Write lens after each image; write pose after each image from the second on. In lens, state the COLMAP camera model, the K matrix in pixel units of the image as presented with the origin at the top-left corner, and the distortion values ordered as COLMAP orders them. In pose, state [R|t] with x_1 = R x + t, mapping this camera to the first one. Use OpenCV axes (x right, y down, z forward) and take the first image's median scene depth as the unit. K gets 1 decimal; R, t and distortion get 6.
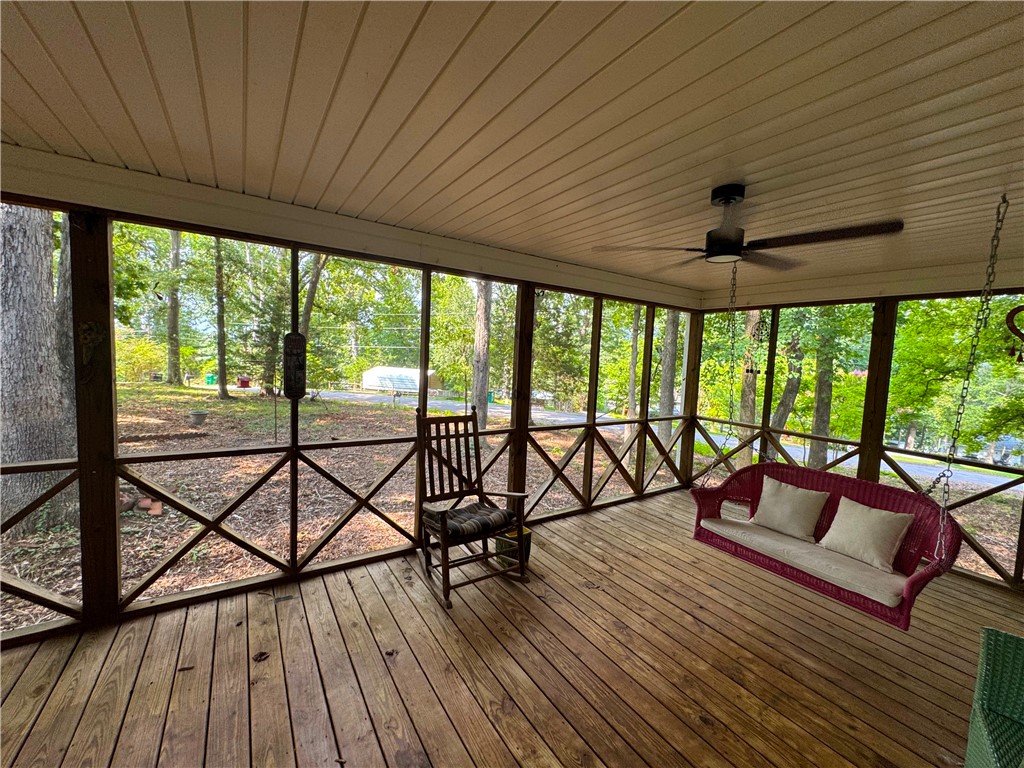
lens RADIAL K [[410.9, 0, 511.9], [0, 410.9, 387.9], [0, 0, 1]] dist [-0.001069, 0.000044]
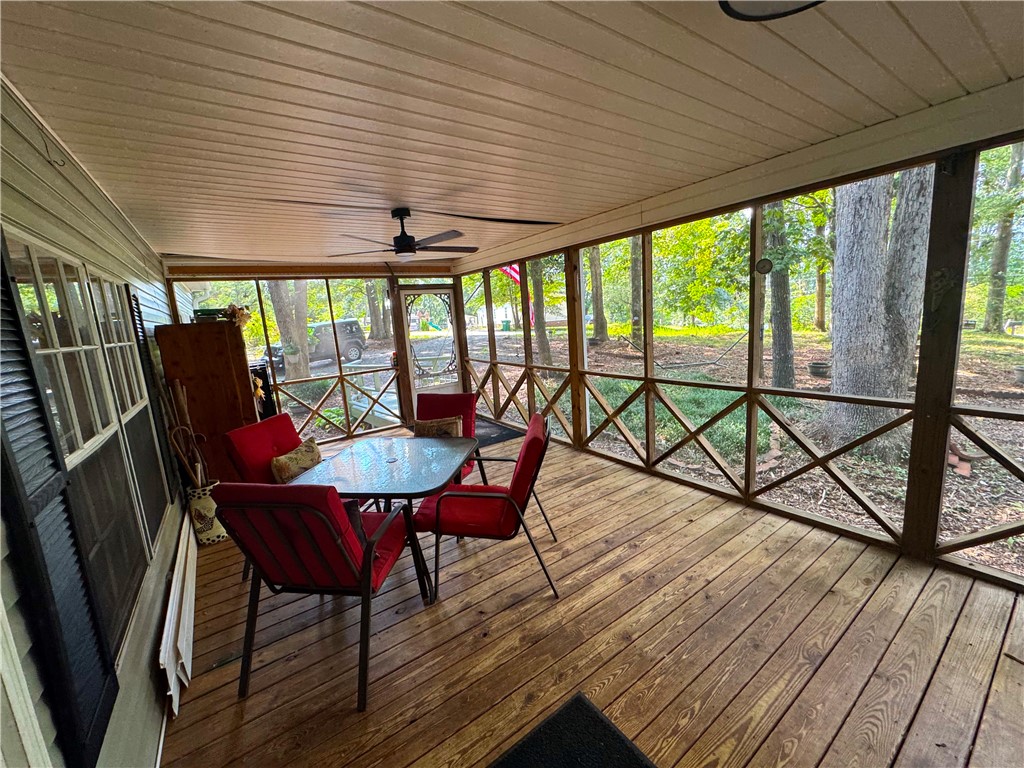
lens RADIAL K [[410.9, 0, 512.1], [0, 410.9, 383.1], [0, 0, 1]] dist [-0.001069, 0.000044]
pose [[0.026371, 0.120427, -0.992372, -0.019968], [-0.007267, 0.992714, 0.120275, 0.003697], [0.999626, 0.004040, 0.027054, -0.069397]]
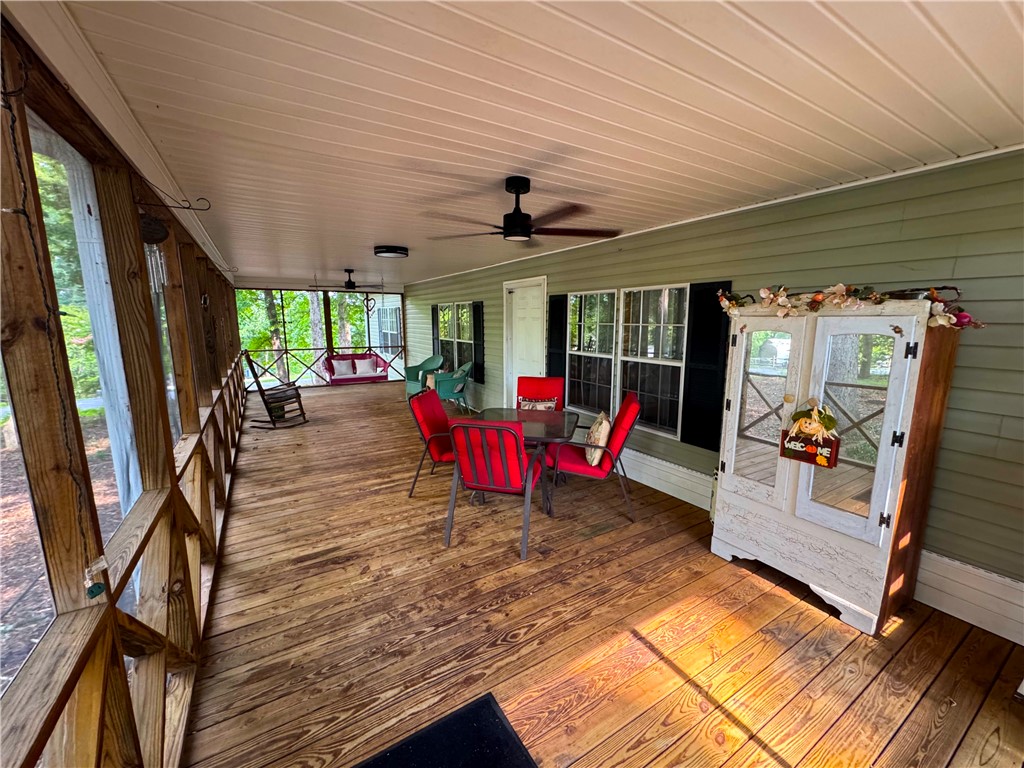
lens RADIAL K [[410.9, 0, 512.0], [0, 410.9, 383.9], [0, 0, 1]] dist [-0.001069, 0.000044]
pose [[0.037309, -0.206636, 0.977706, -2.289266], [0.077970, 0.976007, 0.203301, -0.103445], [-0.996257, 0.068647, 0.052525, -0.372012]]
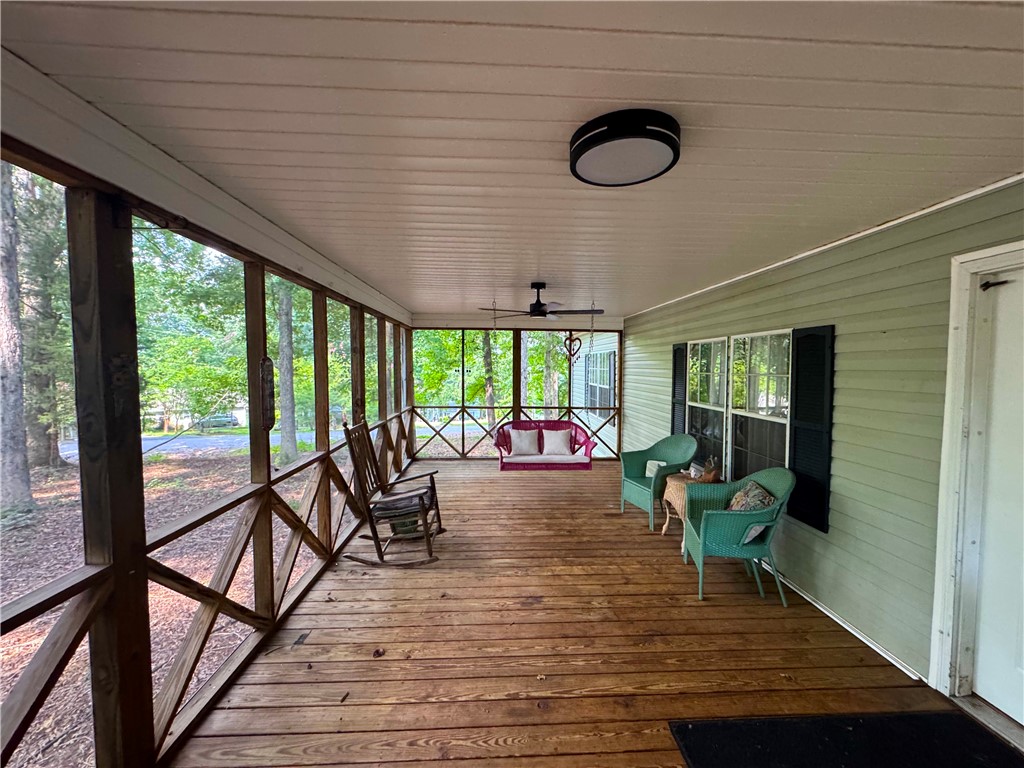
lens RADIAL K [[410.9, 0, 514.7], [0, 410.9, 381.6], [0, 0, 1]] dist [-0.001069, 0.000044]
pose [[0.501837, -0.076607, 0.861563, -1.013232], [0.082550, 0.995765, 0.040457, -0.067795], [-0.861014, 0.050820, 0.506035, 0.066833]]
